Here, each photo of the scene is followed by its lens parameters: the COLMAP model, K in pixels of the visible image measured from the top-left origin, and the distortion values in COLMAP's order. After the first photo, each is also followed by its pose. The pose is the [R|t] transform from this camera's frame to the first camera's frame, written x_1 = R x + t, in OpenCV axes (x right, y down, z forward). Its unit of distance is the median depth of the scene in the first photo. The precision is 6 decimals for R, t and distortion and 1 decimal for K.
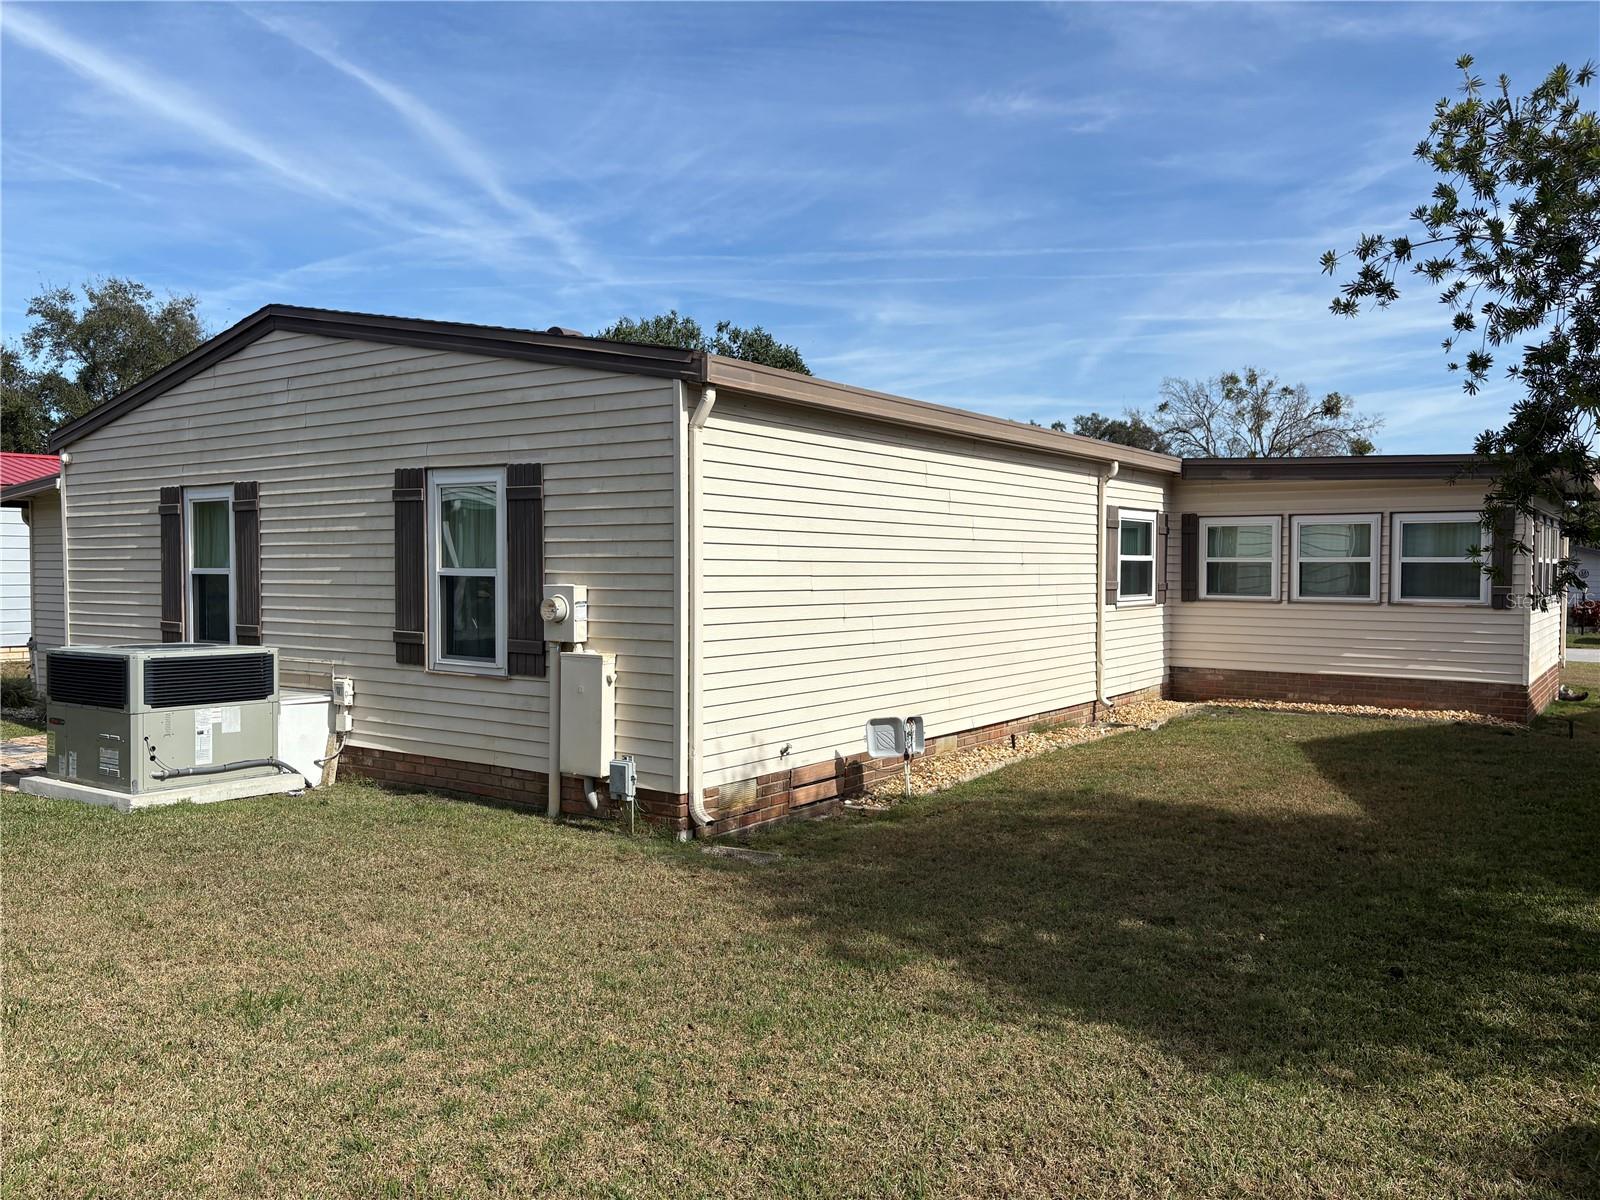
lens RADIAL K [[1216.7, 0, 800.0], [0, 1216.7, 600.0], [0, 0, 1]] dist [0.016736, -0.003236]
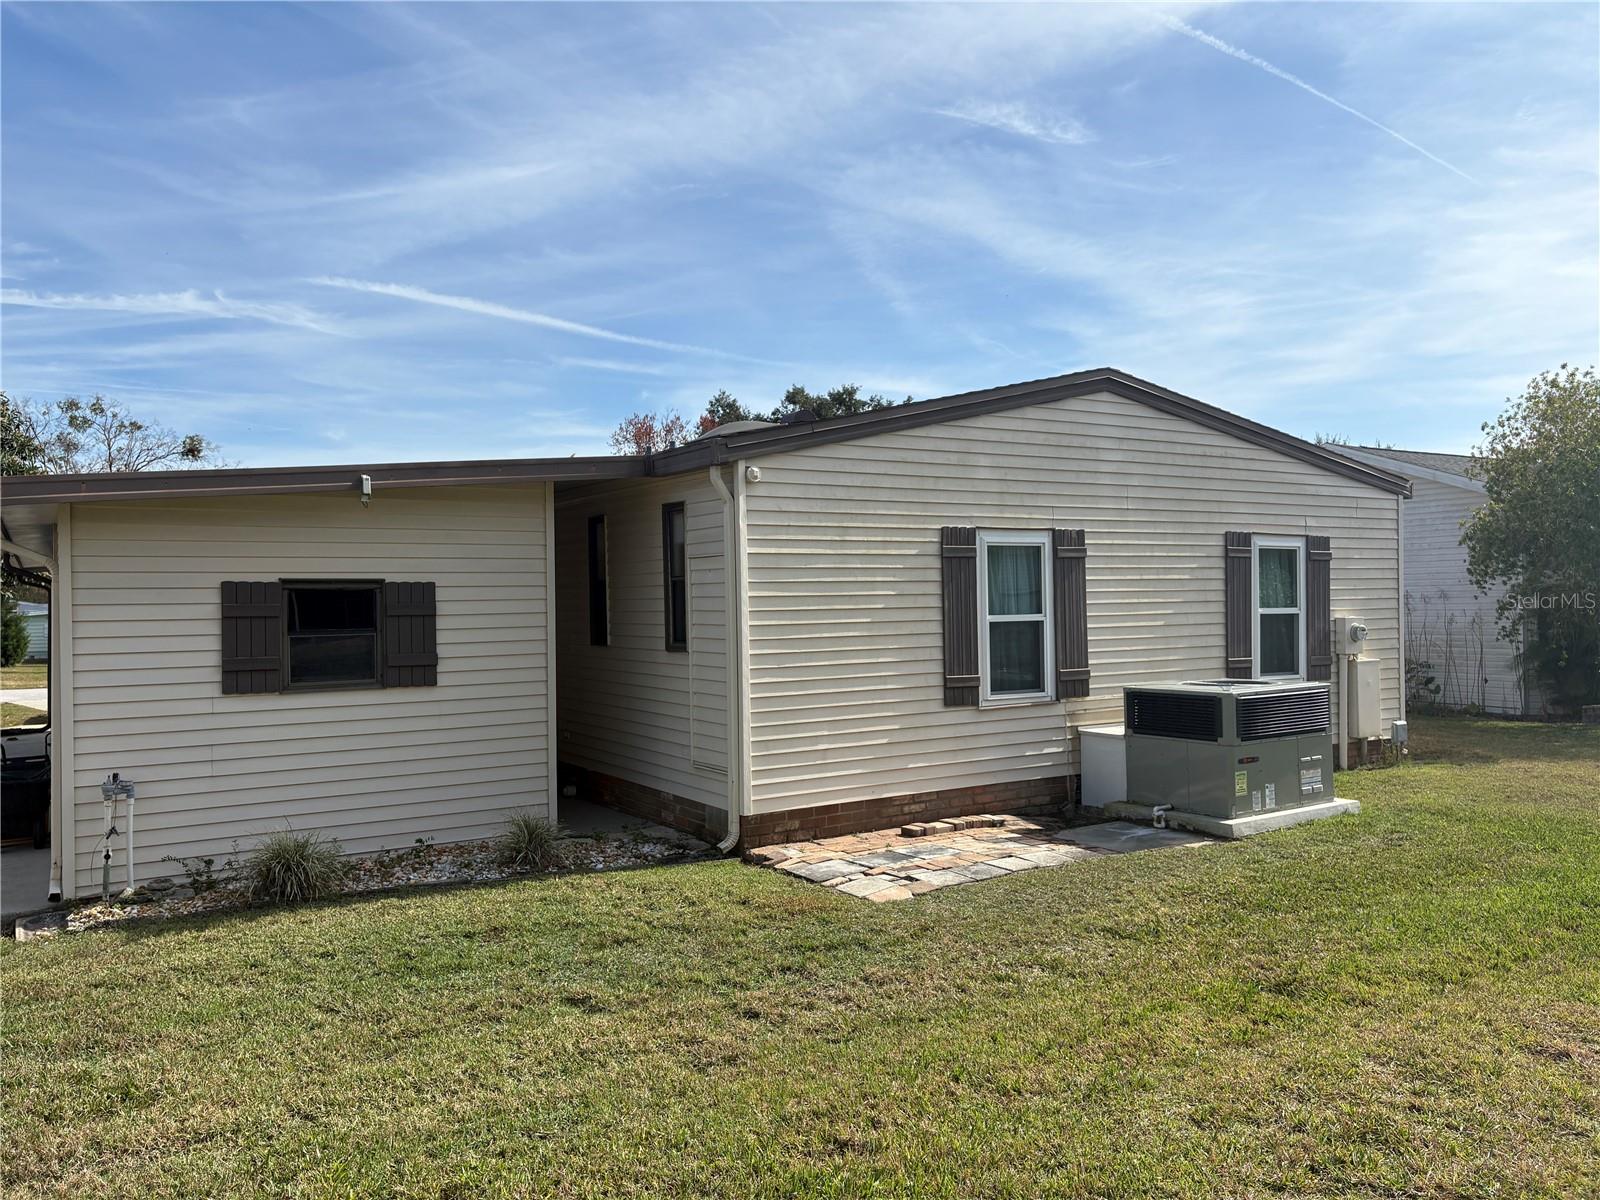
lens RADIAL K [[1216.7, 0, 800.0], [0, 1216.7, 600.0], [0, 0, 1]] dist [0.016736, -0.003236]
pose [[0.393735, -0.008628, 0.919184, -1.495104], [0.039481, 0.999192, -0.007533, -0.039270], [-0.918376, 0.039257, 0.393757, 0.815306]]
